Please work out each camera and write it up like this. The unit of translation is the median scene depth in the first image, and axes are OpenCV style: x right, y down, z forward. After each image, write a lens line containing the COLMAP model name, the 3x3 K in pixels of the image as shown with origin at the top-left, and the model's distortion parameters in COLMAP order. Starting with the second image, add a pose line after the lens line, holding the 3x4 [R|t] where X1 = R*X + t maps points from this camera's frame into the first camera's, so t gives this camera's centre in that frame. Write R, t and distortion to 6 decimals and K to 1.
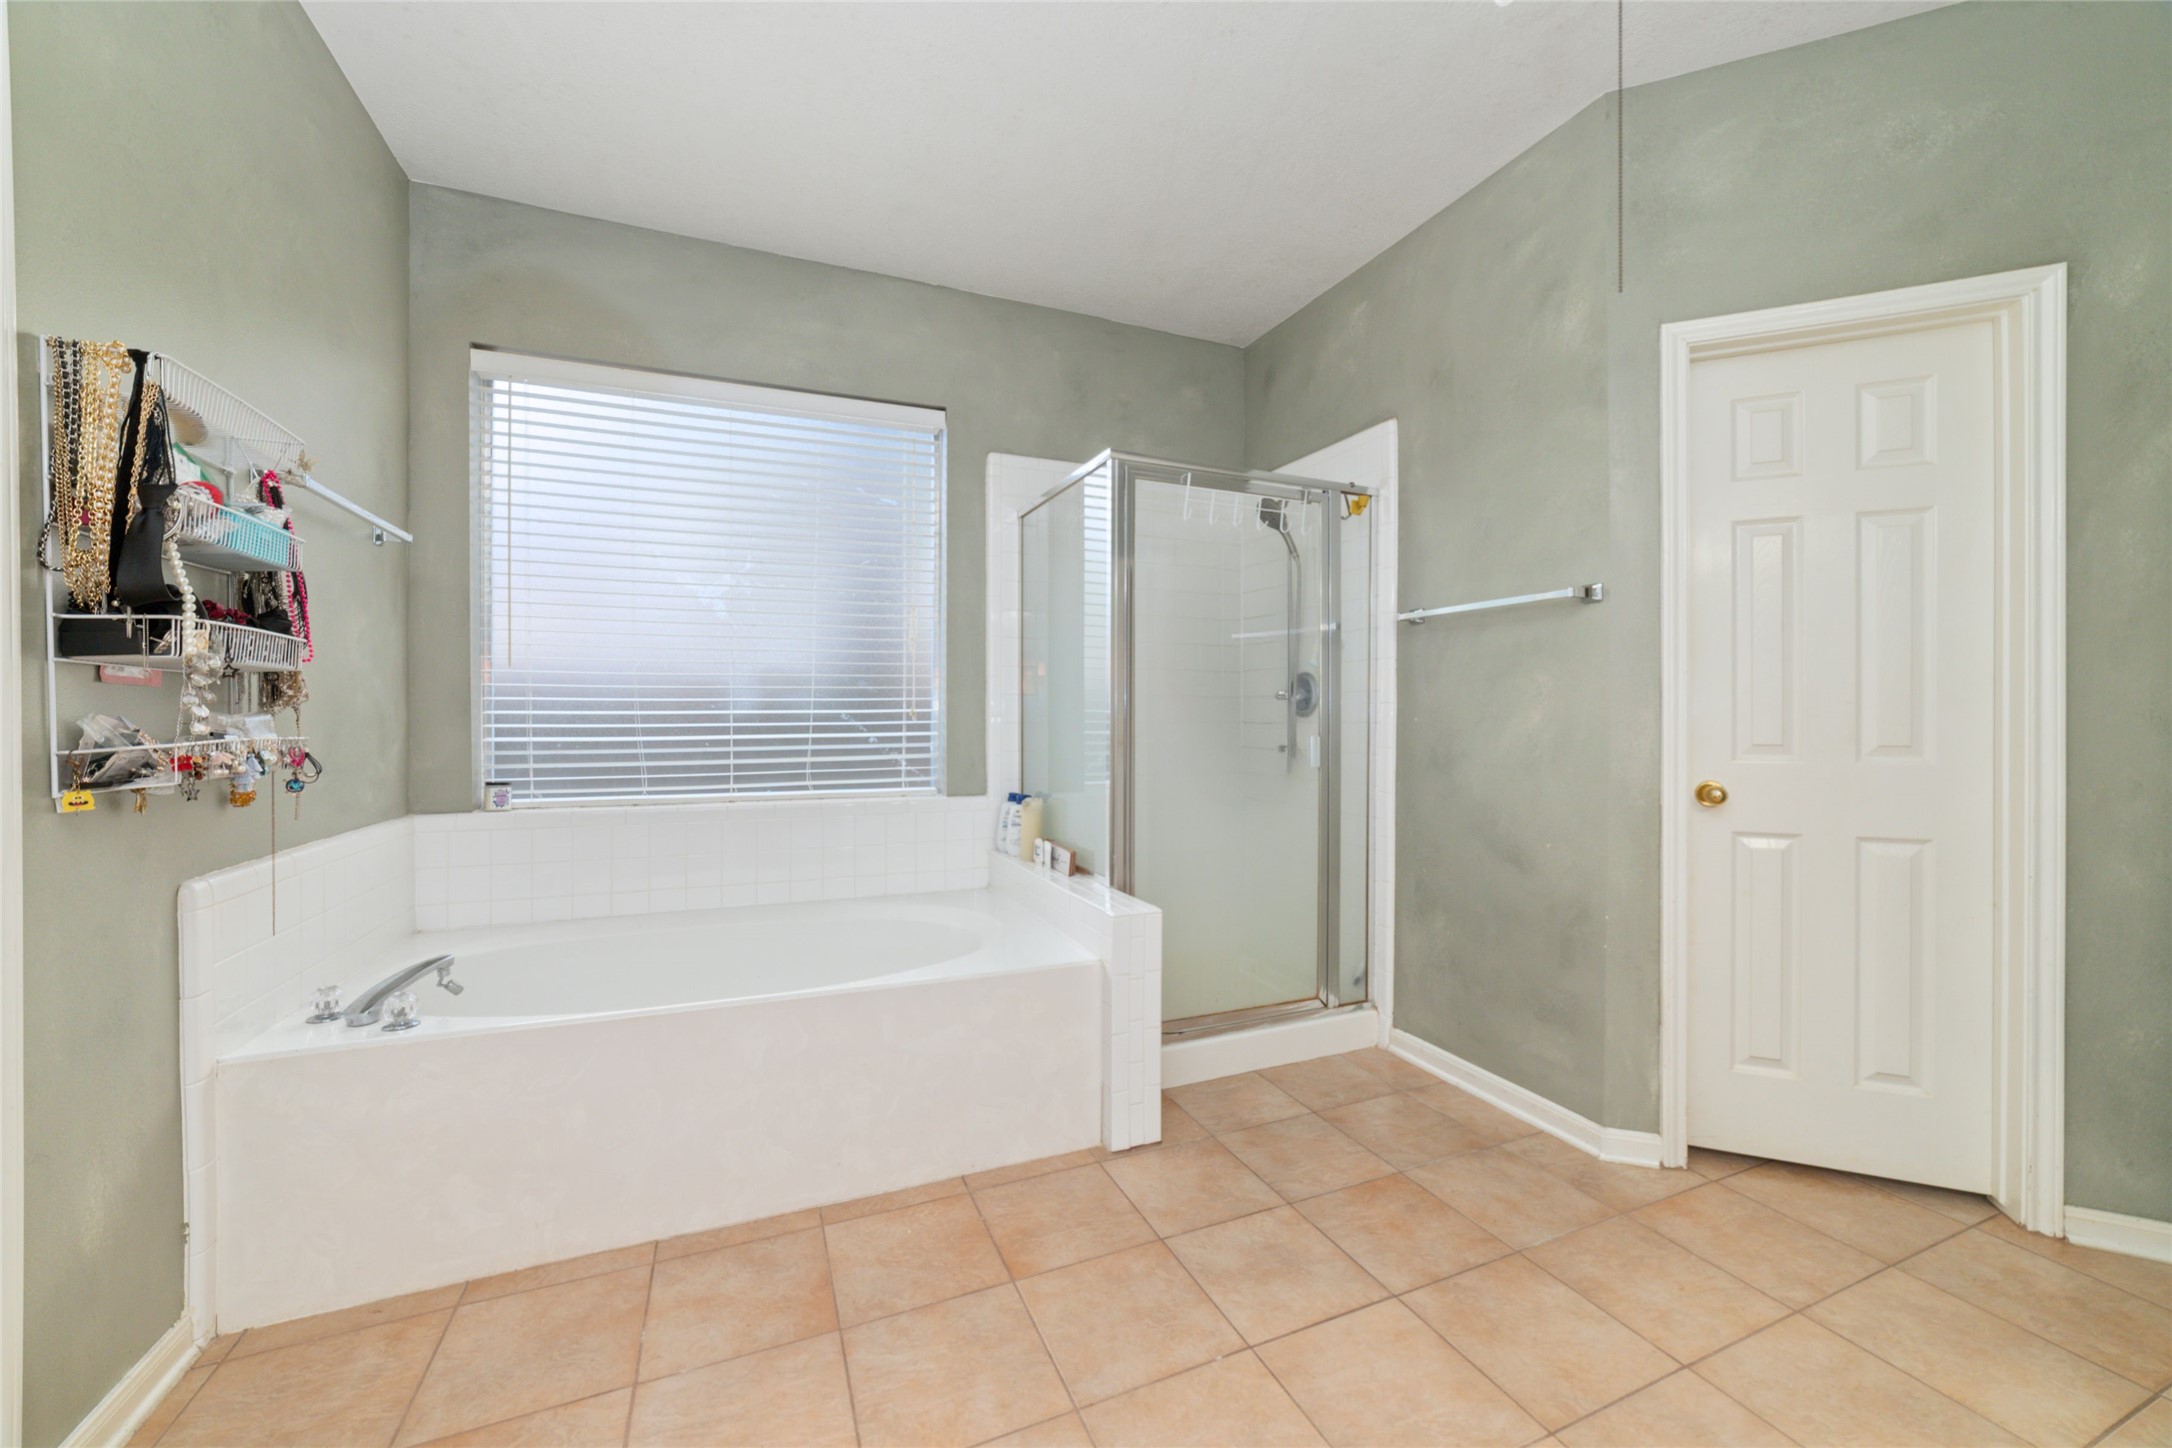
lens RADIAL K [[821.6, 0, 1088.0], [0, 821.6, 718.5], [0, 0, 1]] dist [-0.006319, 0.001622]
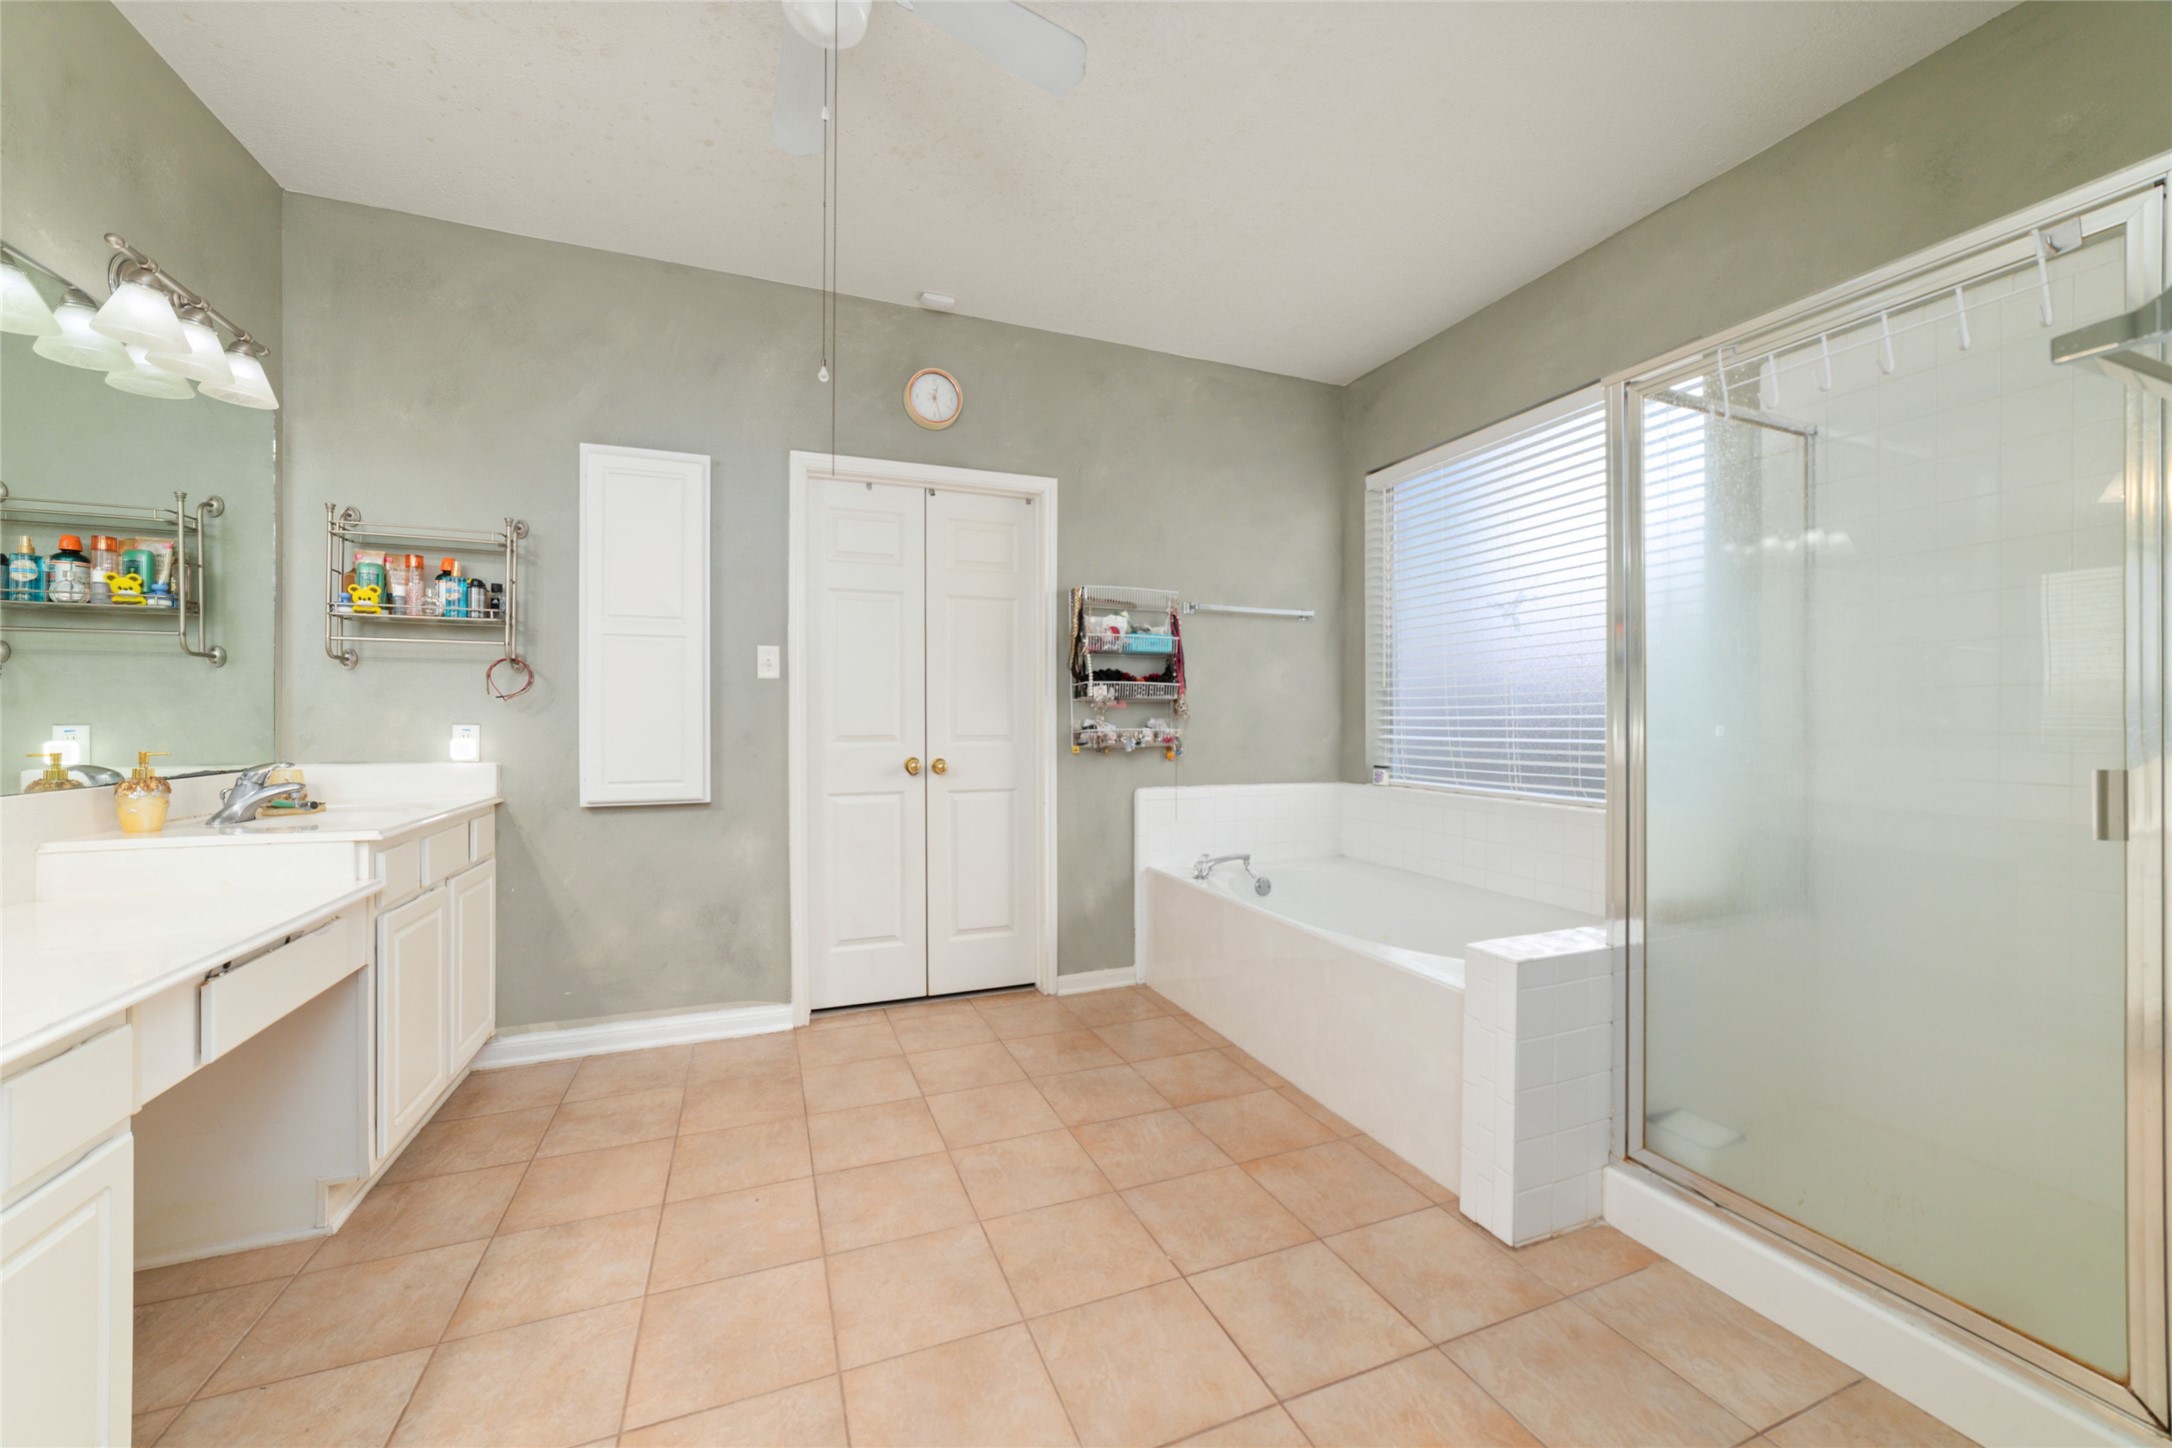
lens RADIAL K [[821.6, 0, 1092.8], [0, 821.6, 721.2], [0, 0, 1]] dist [-0.006319, 0.001622]
pose [[-0.001458, 0.001755, -0.999997, 1.077473], [-0.007004, 0.999974, 0.001765, -0.000936], [0.999974, 0.007006, -0.001445, 0.706599]]
